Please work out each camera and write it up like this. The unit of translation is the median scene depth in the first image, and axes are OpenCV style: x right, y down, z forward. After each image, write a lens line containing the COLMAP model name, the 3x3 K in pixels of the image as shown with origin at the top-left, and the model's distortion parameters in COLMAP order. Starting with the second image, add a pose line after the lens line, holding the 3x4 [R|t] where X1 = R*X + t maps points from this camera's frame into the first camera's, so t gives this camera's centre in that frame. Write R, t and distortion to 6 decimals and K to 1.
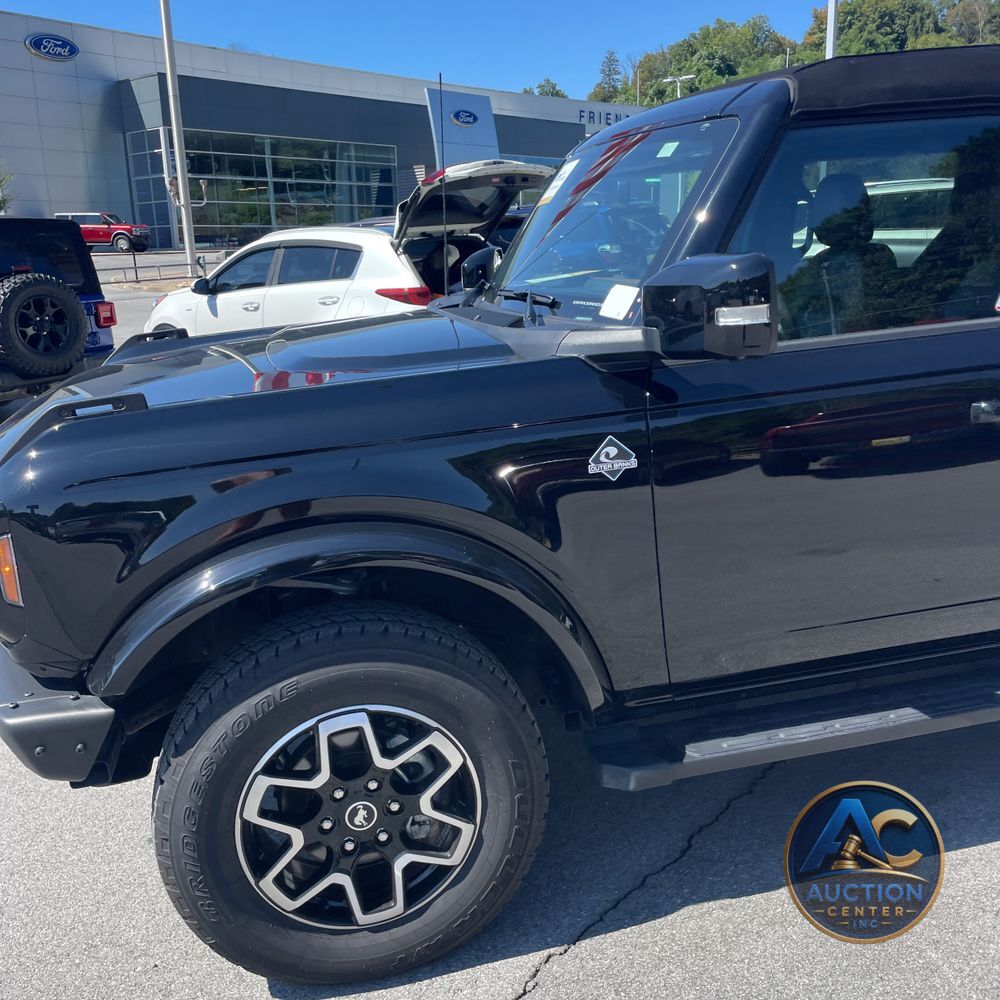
lens RADIAL K [[1031.9, 0, 492.3], [0, 1031.9, 507.1], [0, 0, 1]] dist [0.030389, 0.000000]
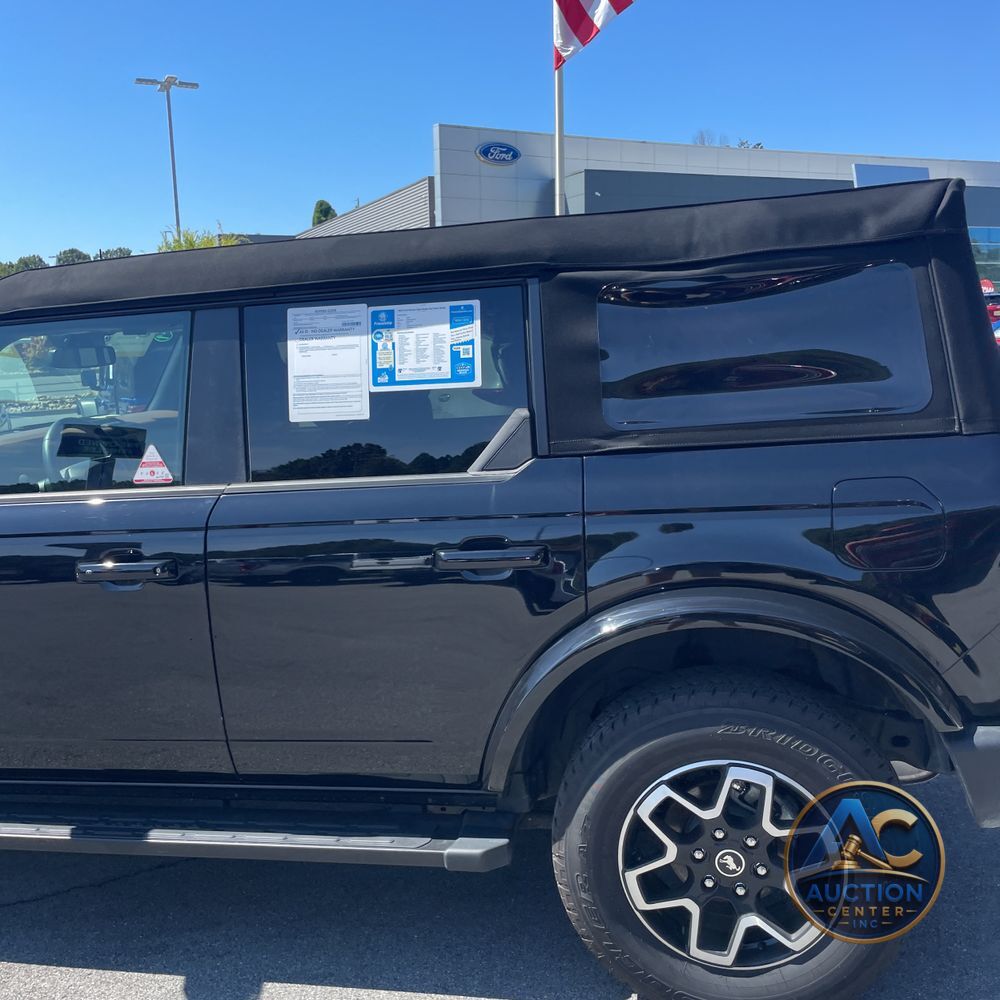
lens RADIAL K [[1031.9, 0, 499.9], [0, 1031.9, 508.2], [0, 0, 1]] dist [0.030389, 0.000000]
pose [[0.911147, 0.076014, -0.405009, 0.350041], [-0.103364, 0.993577, -0.046058, -0.040100], [0.398907, 0.083829, 0.913152, 0.036527]]
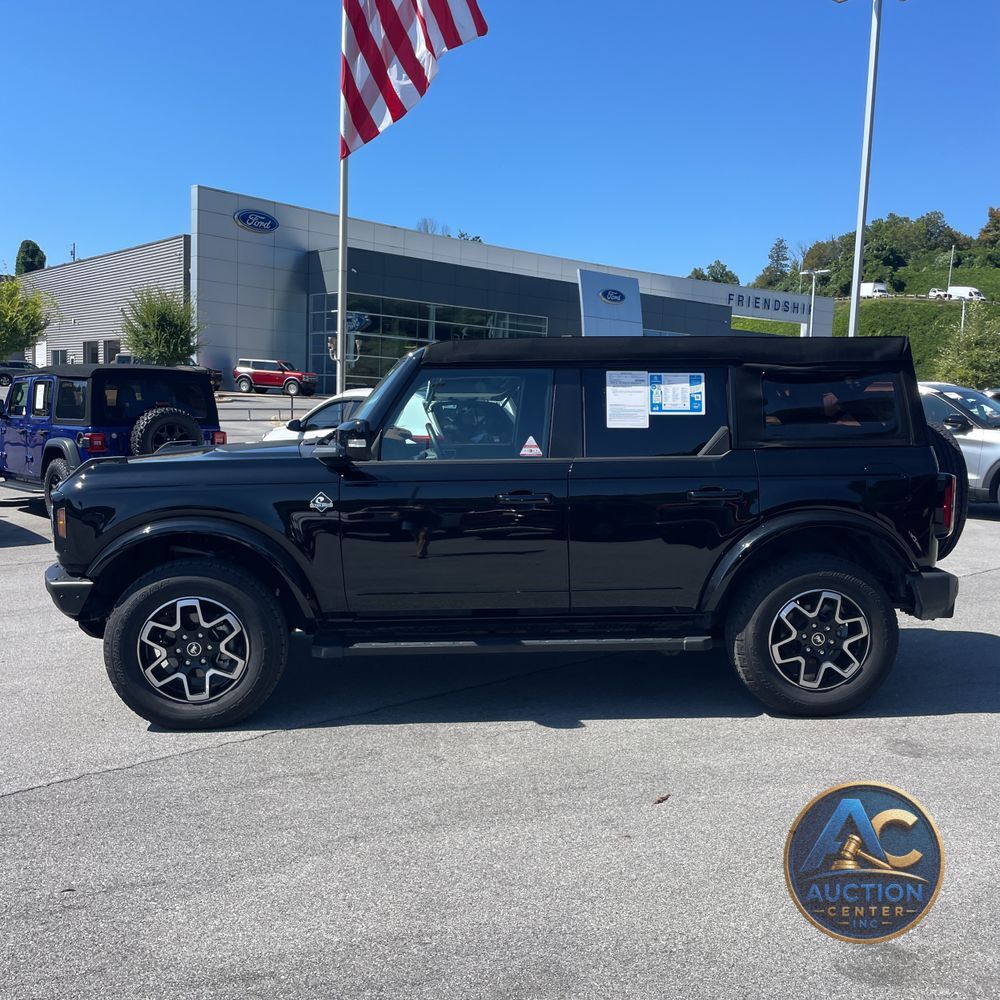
lens RADIAL K [[1031.9, 0, 513.8], [0, 1031.9, 514.5], [0, 0, 1]] dist [0.030389, 0.000000]
pose [[0.988284, 0.081482, -0.129059, 0.202492], [-0.099172, 0.985570, -0.137174, 0.060783], [0.116019, 0.148366, 0.982103, -0.288403]]
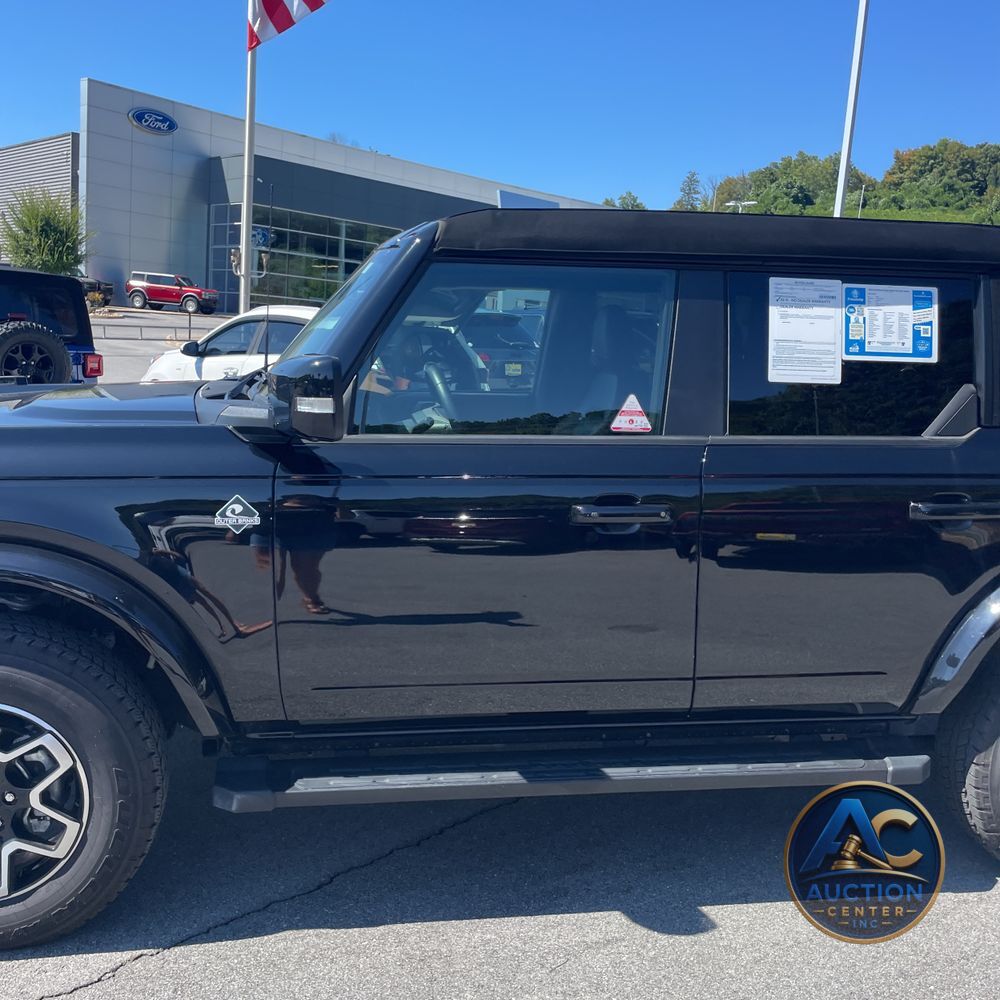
lens RADIAL K [[1031.9, 0, 490.3], [0, 1031.9, 491.4], [0, 0, 1]] dist [0.030389, 0.000000]
pose [[0.992716, 0.107874, -0.053647, 0.111945], [-0.112751, 0.988757, -0.098223, 0.002261], [0.042448, 0.103556, 0.993717, -0.036989]]
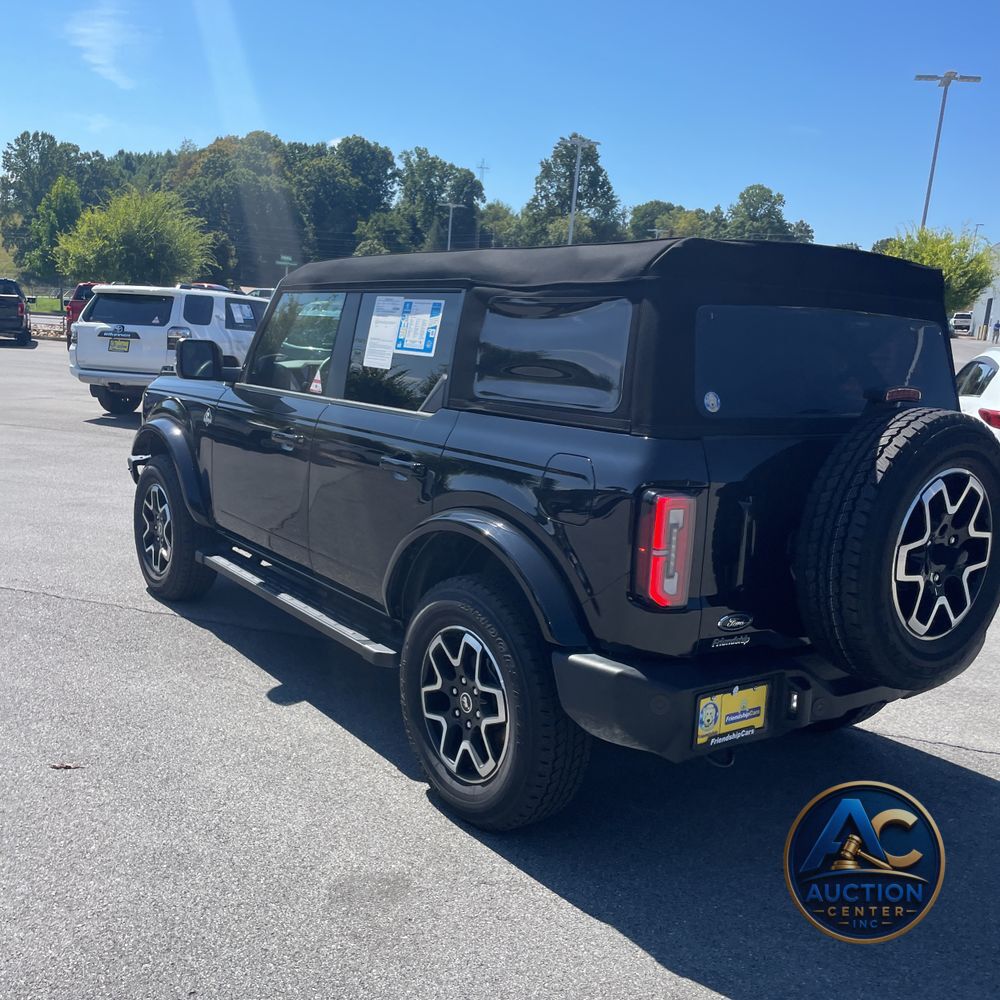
lens RADIAL K [[1031.9, 0, 490.2], [0, 1031.9, 490.3], [0, 0, 1]] dist [0.030389, 0.000000]
pose [[0.389033, 0.228250, -0.892499, 0.633068], [-0.314005, 0.943657, 0.104461, -0.085247], [0.866057, 0.239611, 0.438785, 0.134058]]
